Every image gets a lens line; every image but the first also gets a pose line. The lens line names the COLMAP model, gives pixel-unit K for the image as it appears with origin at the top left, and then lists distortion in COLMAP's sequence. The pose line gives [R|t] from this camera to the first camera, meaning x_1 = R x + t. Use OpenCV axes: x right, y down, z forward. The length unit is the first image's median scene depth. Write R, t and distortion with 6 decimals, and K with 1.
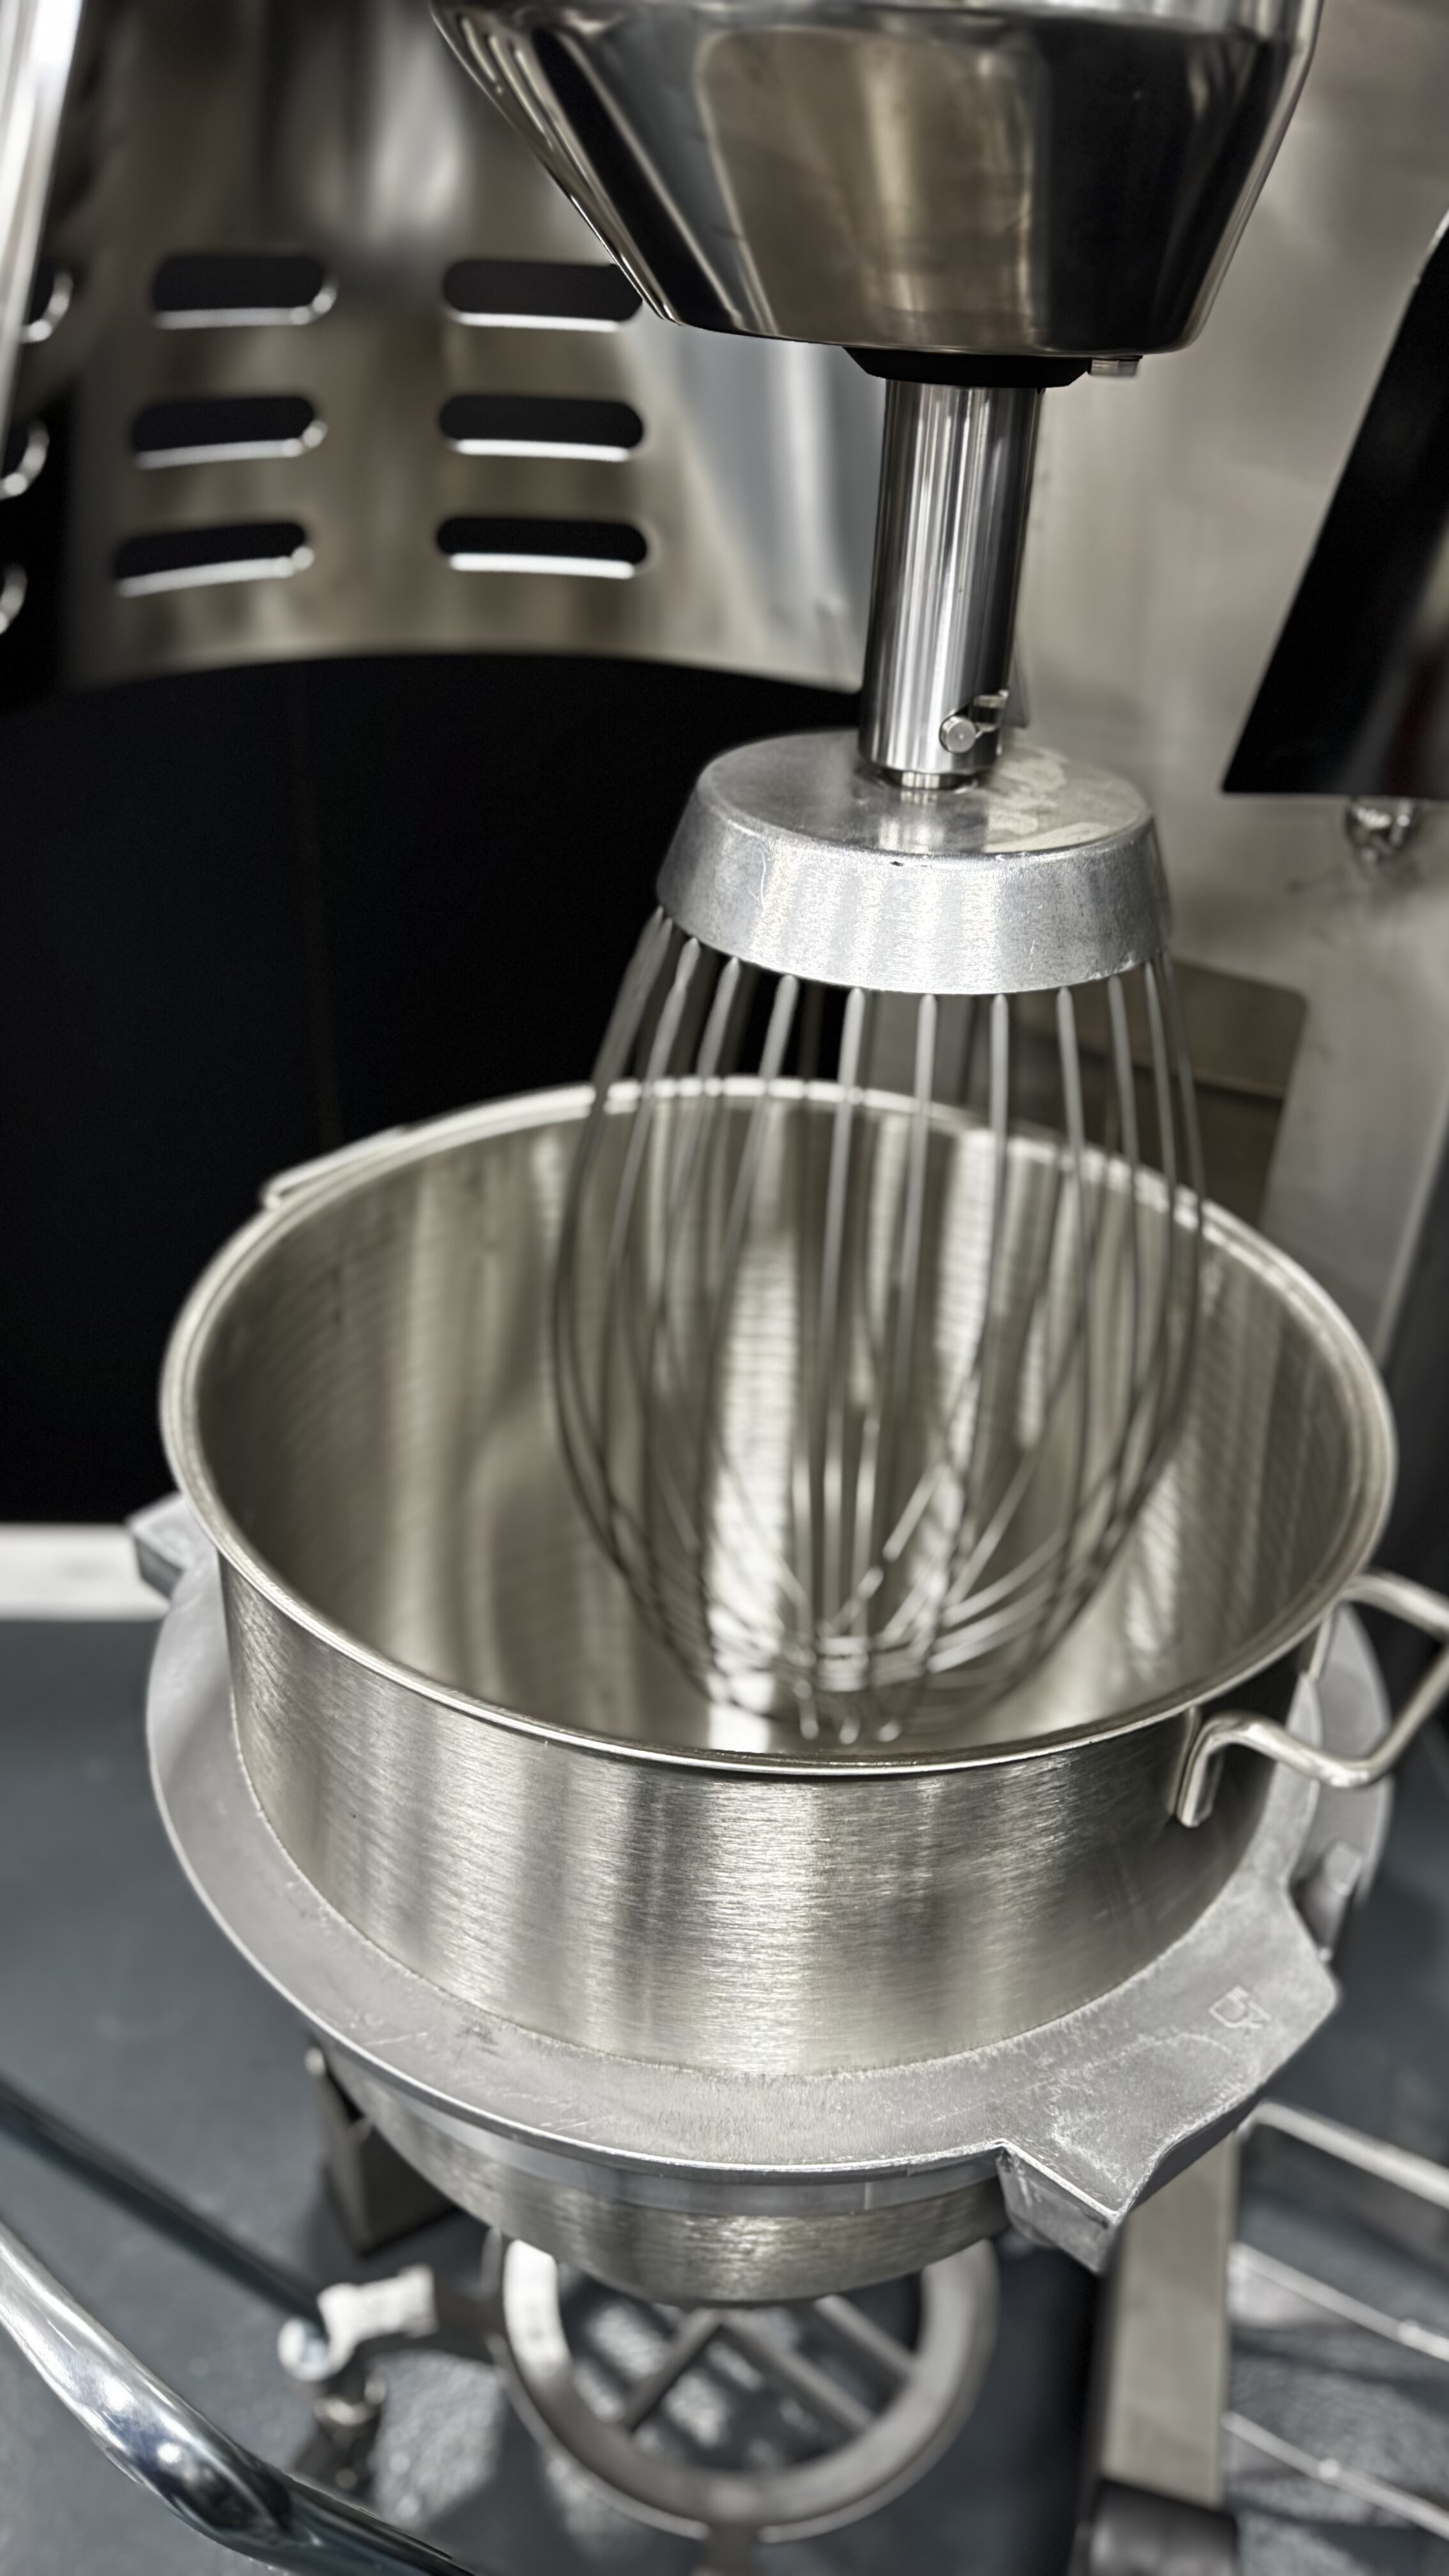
lens RADIAL K [[1879.5, 0, 724.5], [0, 1879.5, 1288.0], [0, 0, 1]] dist [0.057960, -0.001633]
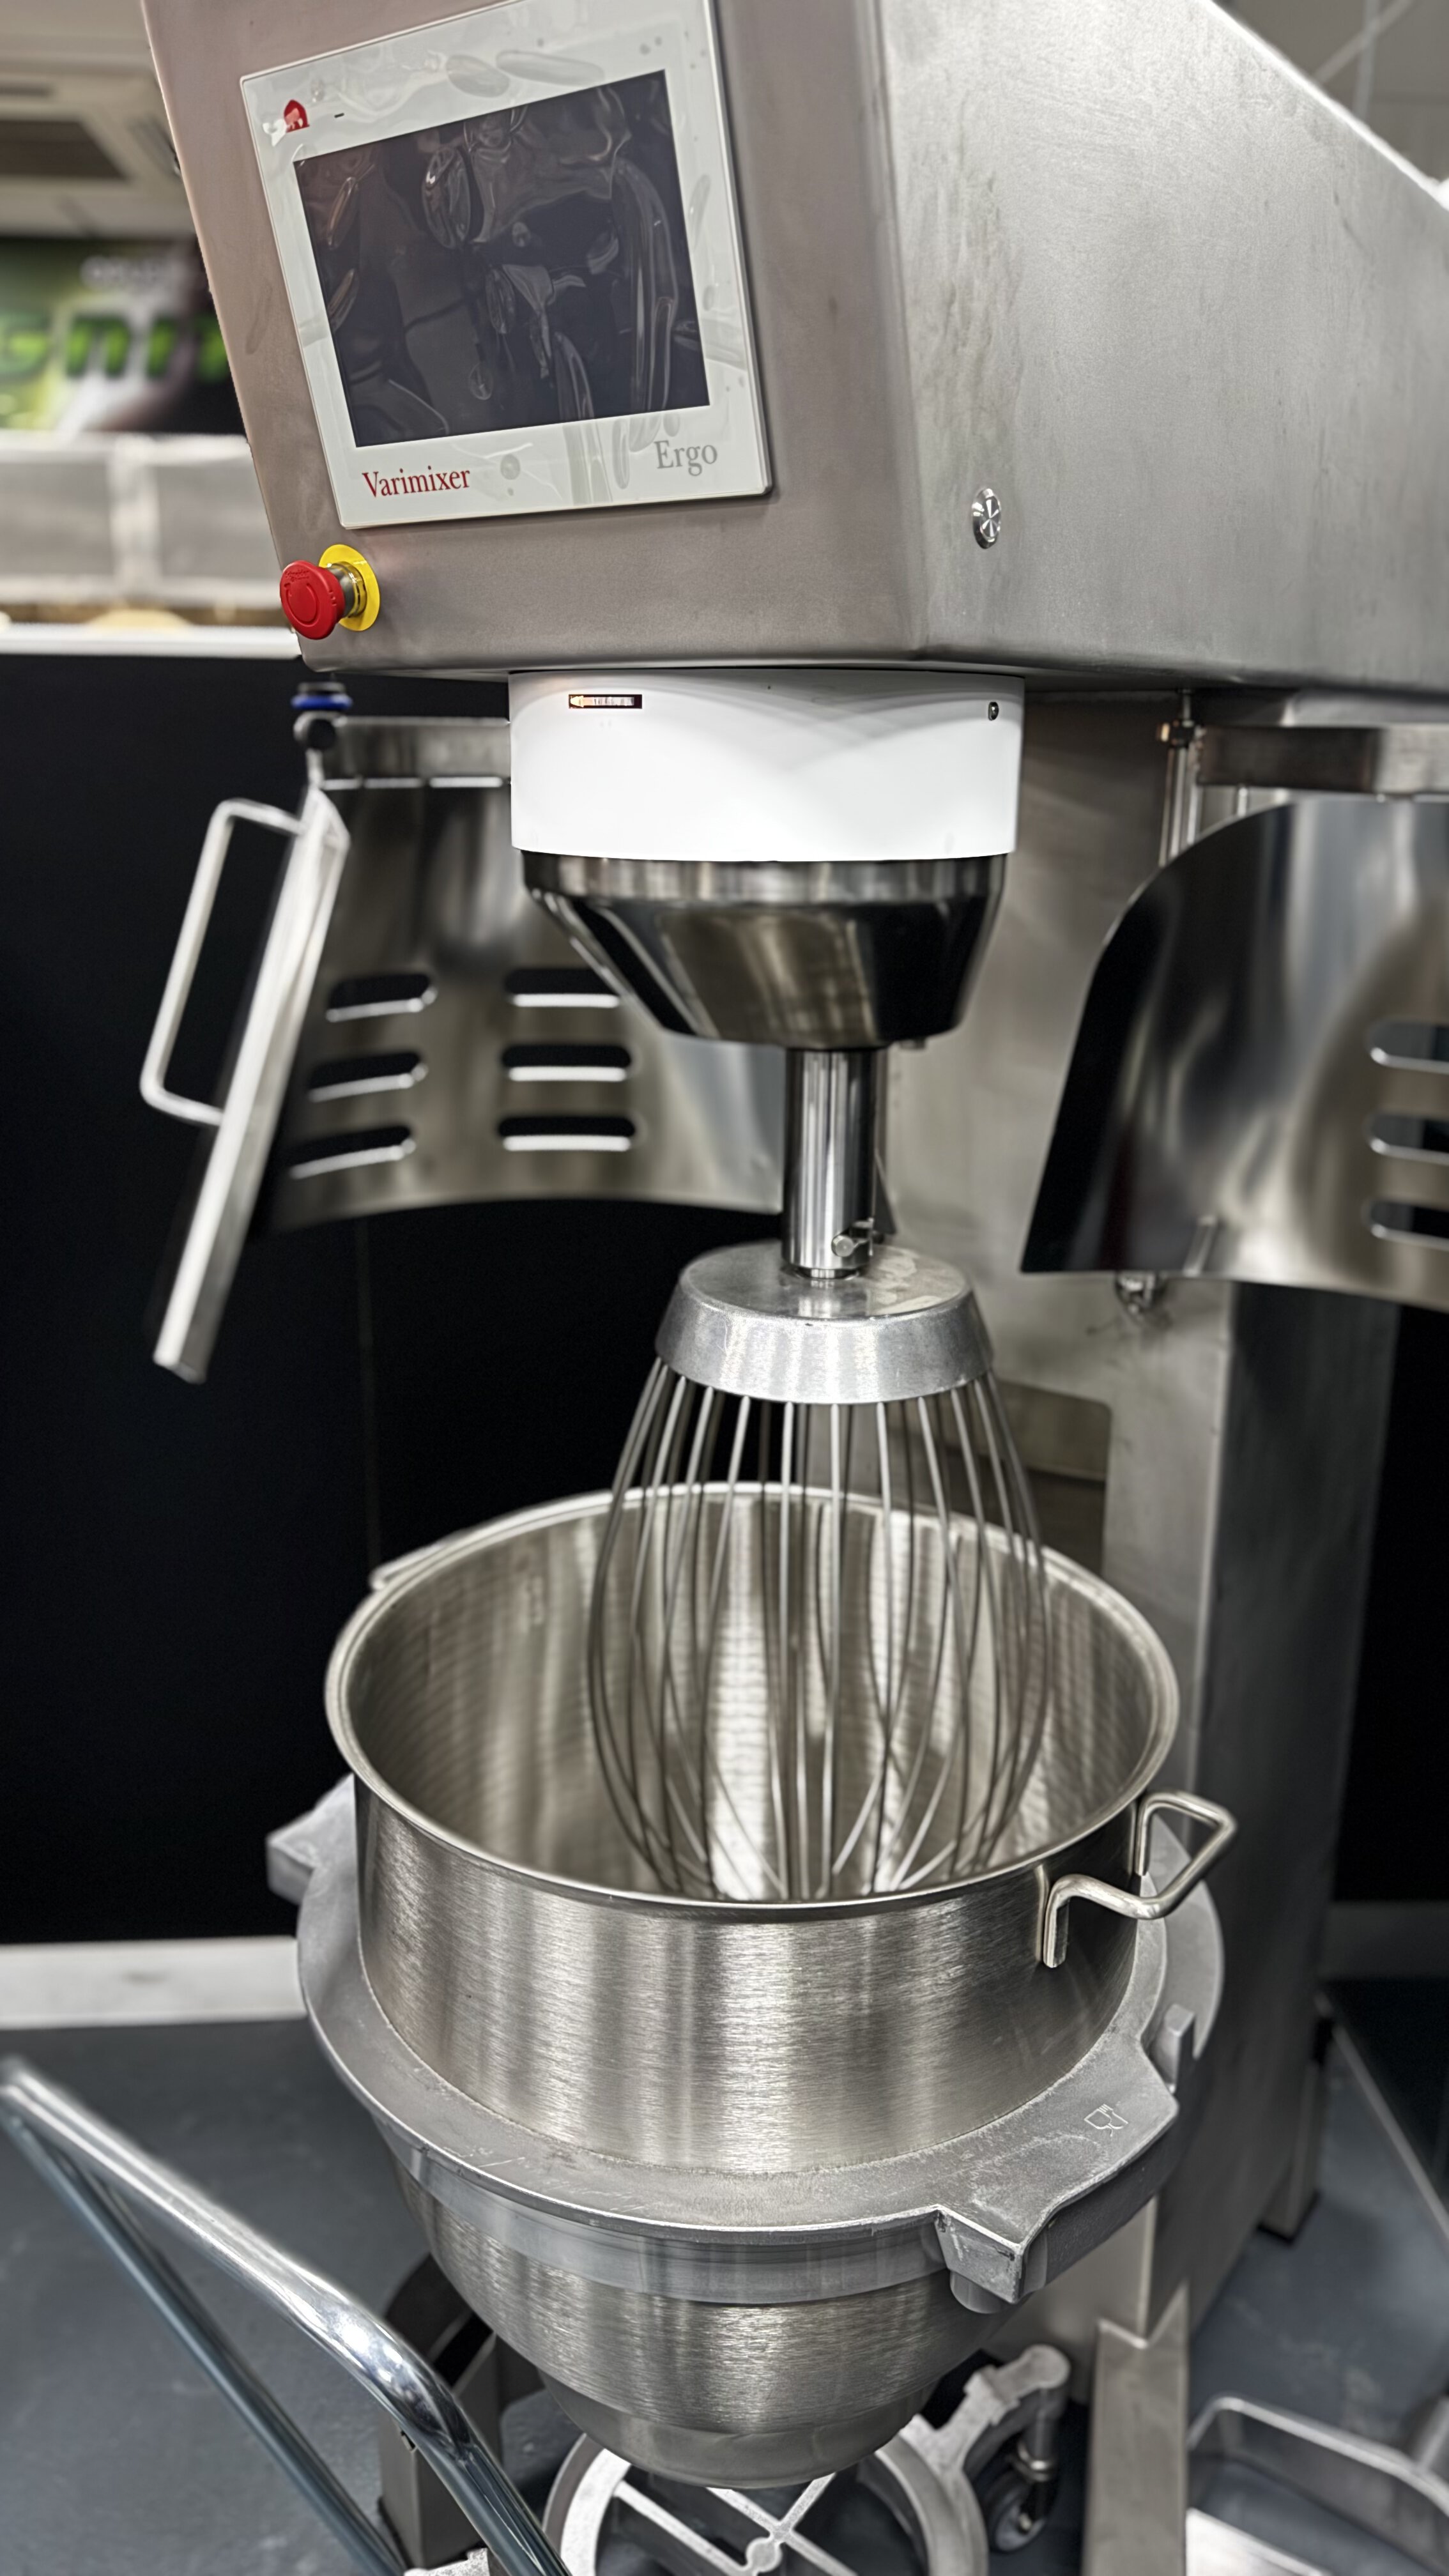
lens RADIAL K [[1828.4, 0, 710.8], [0, 1828.4, 1236.5], [0, 0, 1]] dist [0.000195, -0.003263]
pose [[0.998979, -0.041599, 0.017606, -0.015410], [0.044819, 0.961378, -0.271557, 0.112201], [-0.005629, 0.272069, 0.962261, -0.477680]]
